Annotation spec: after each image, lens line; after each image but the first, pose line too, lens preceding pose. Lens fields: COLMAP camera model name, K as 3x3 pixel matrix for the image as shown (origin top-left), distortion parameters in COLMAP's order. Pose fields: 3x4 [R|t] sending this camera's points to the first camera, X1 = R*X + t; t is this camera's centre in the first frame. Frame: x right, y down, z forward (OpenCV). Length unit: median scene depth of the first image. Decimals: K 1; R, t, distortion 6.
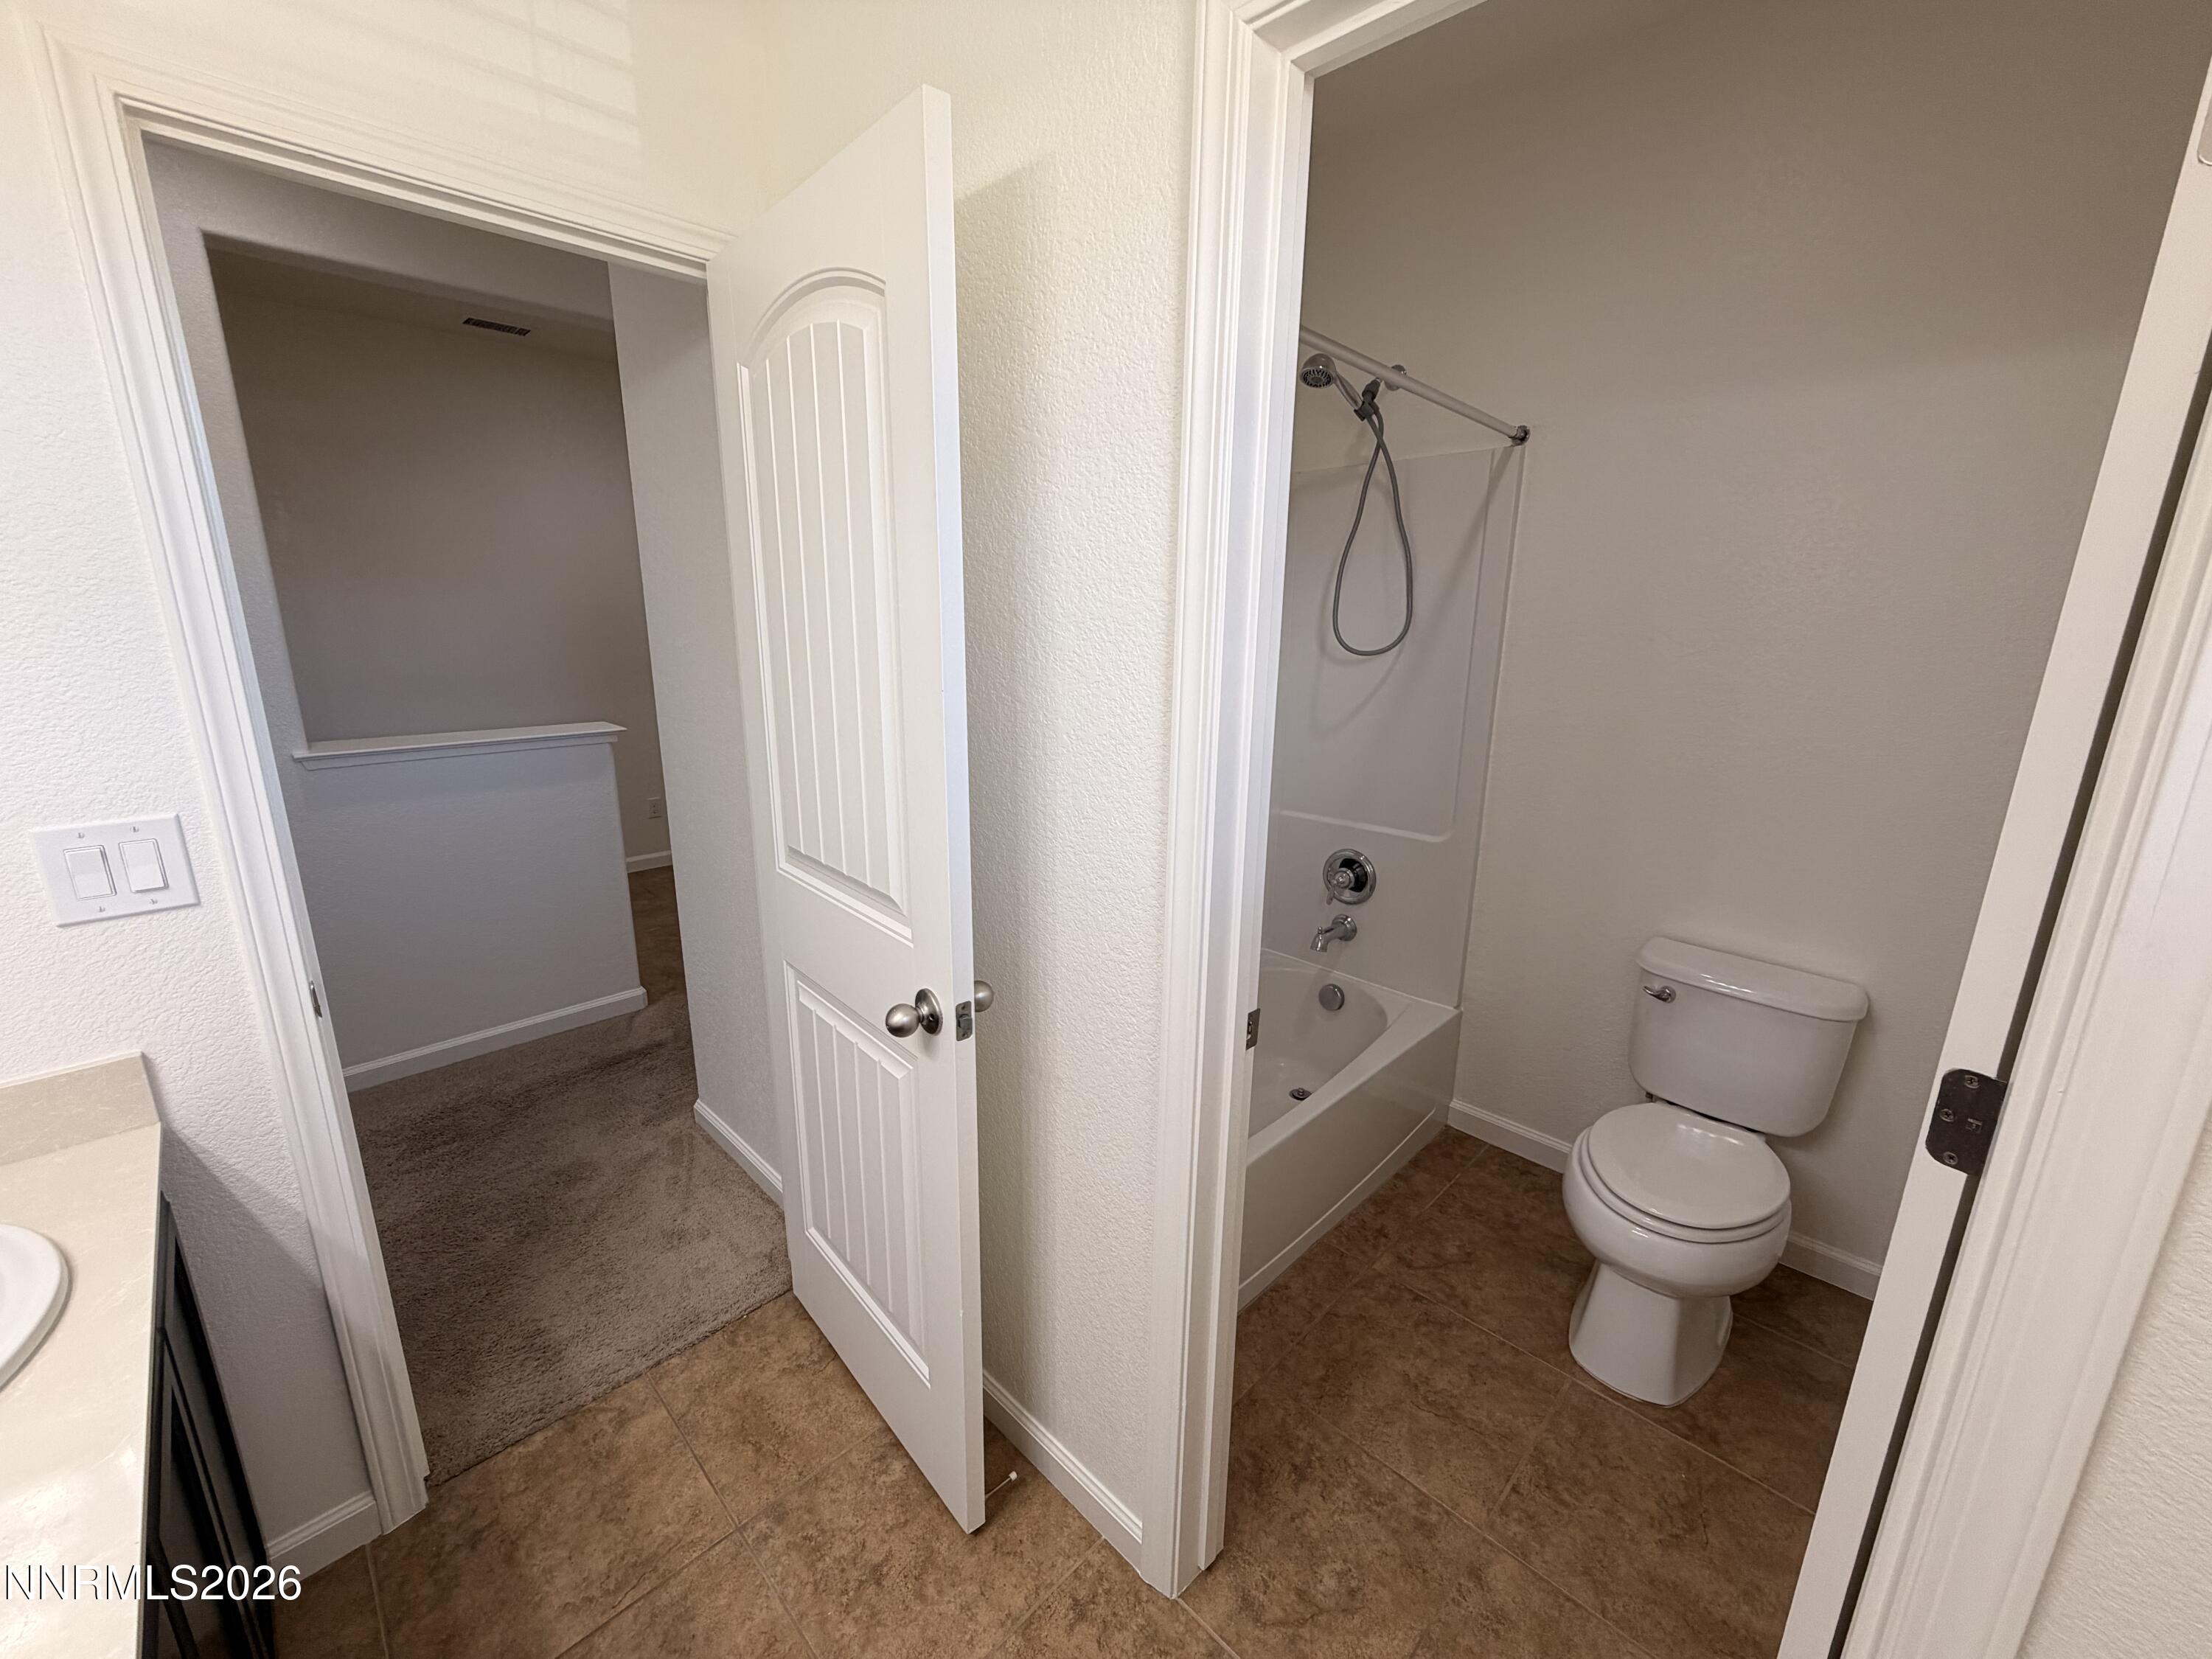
lens RADIAL K [[885.5, 0, 1101.8], [0, 885.5, 825.9], [0, 0, 1]] dist [-0.001743, -0.000228]
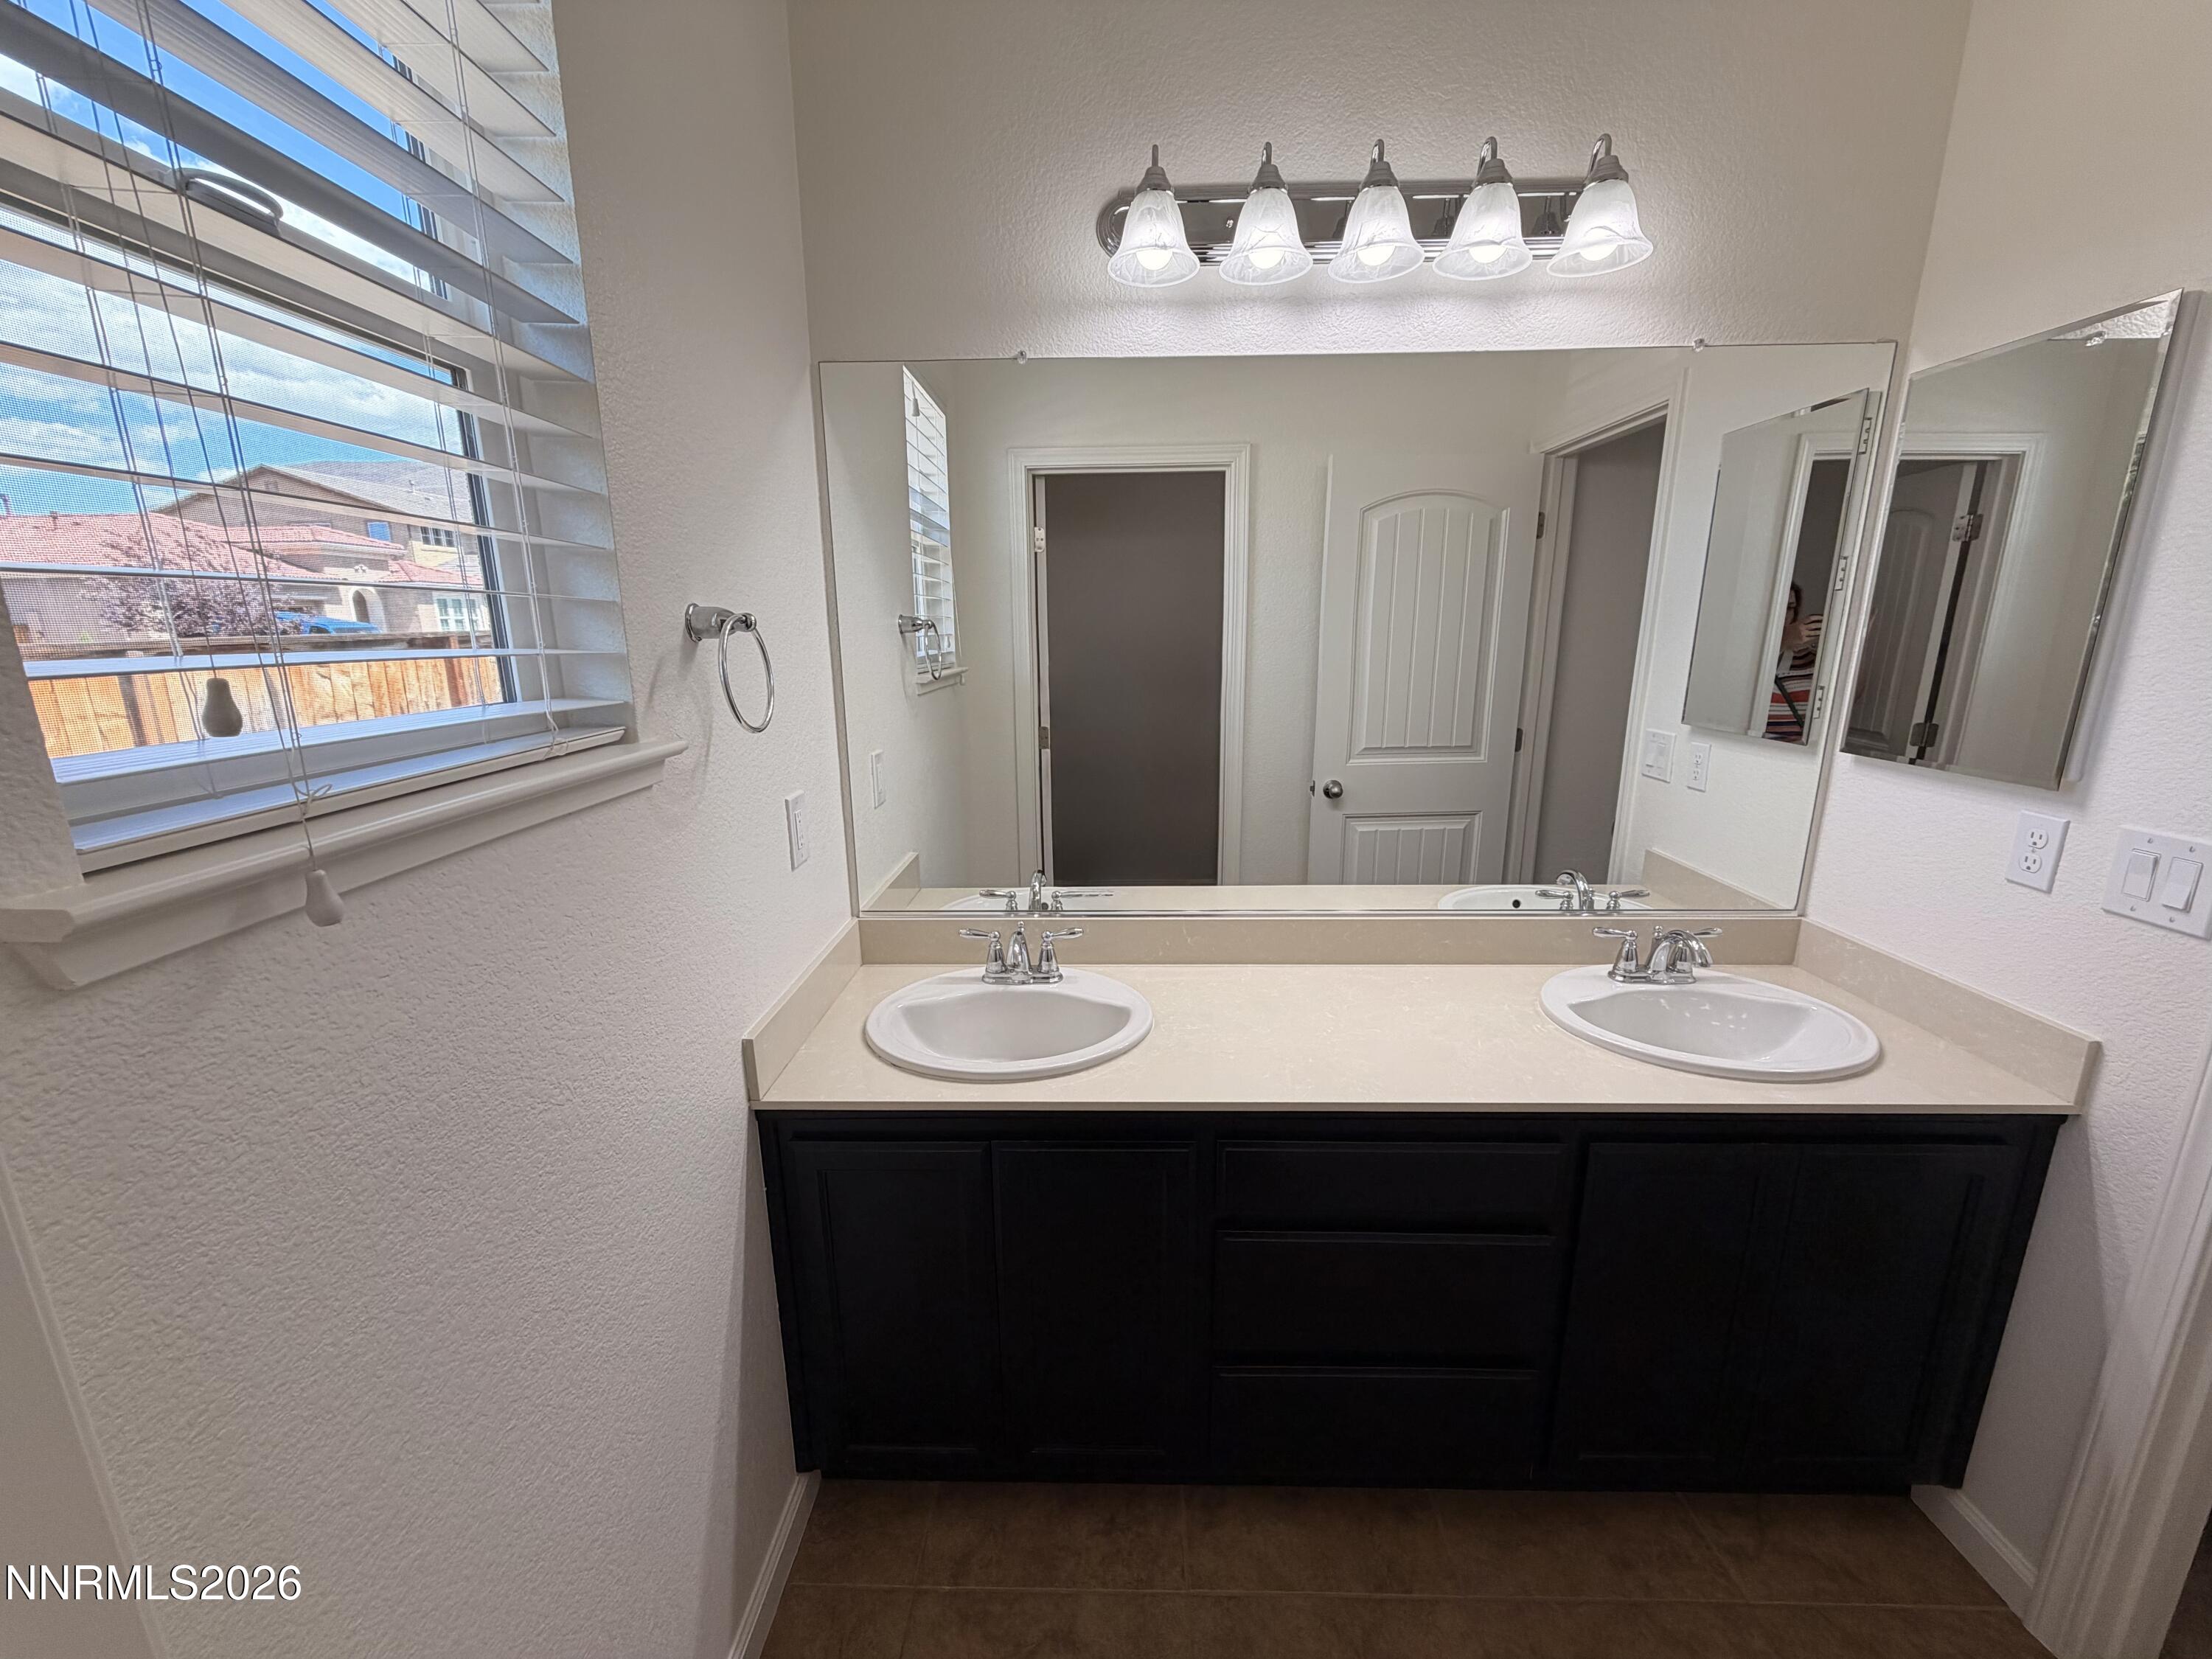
lens RADIAL K [[885.5, 0, 1115.3], [0, 885.5, 829.1], [0, 0, 1]] dist [-0.001743, -0.000228]
pose [[-0.709122, 0.148379, -0.689297, 0.489074], [-0.178269, 0.908114, 0.378879, -0.180254], [0.682178, 0.391552, -0.617512, 0.757885]]
